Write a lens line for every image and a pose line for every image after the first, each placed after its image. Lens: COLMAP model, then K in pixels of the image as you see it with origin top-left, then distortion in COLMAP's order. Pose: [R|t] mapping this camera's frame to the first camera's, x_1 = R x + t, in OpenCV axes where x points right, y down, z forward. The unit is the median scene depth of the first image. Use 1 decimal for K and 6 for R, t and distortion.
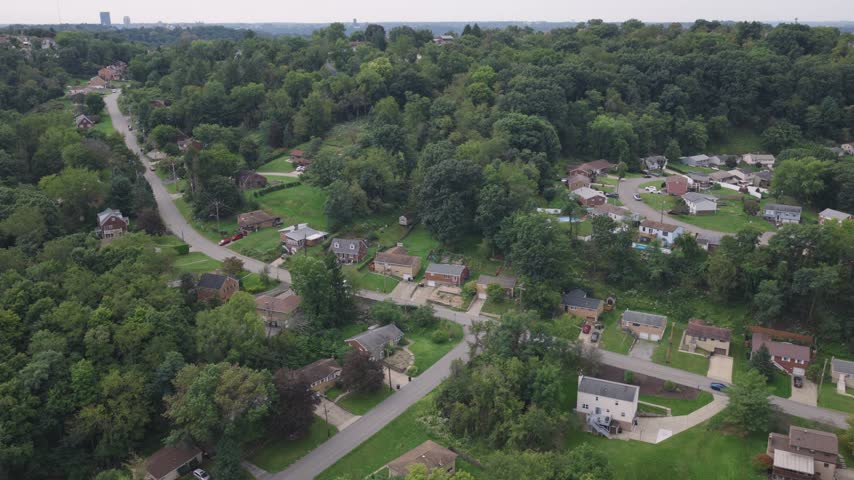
lens RADIAL K [[731.4, 0, 457.6], [0, 731.4, 239.1], [0, 0, 1]] dist [0.005210, 0.003036]
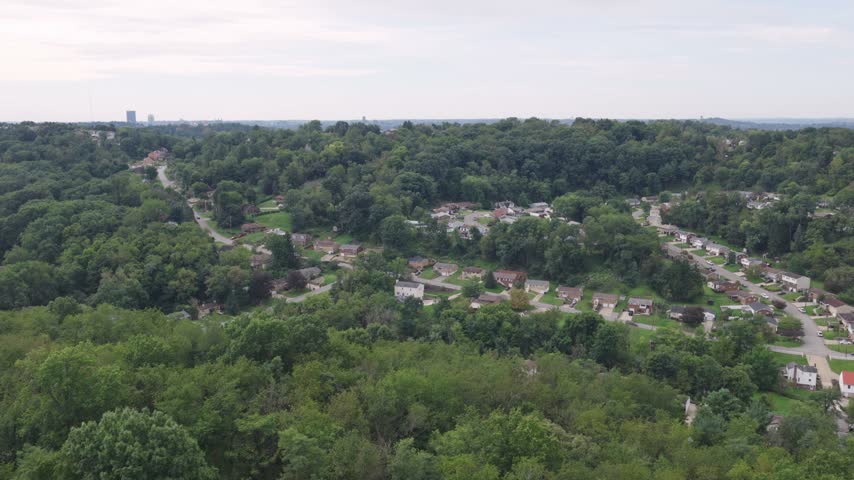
lens RADIAL K [[731.4, 0, 457.6], [0, 731.4, 239.1], [0, 0, 1]] dist [0.005210, 0.003036]
pose [[0.999916, 0.000156, -0.012972, 0.185070], [-0.001782, 0.992099, -0.125447, 0.166935], [0.012850, 0.125460, 0.992015, -0.563981]]
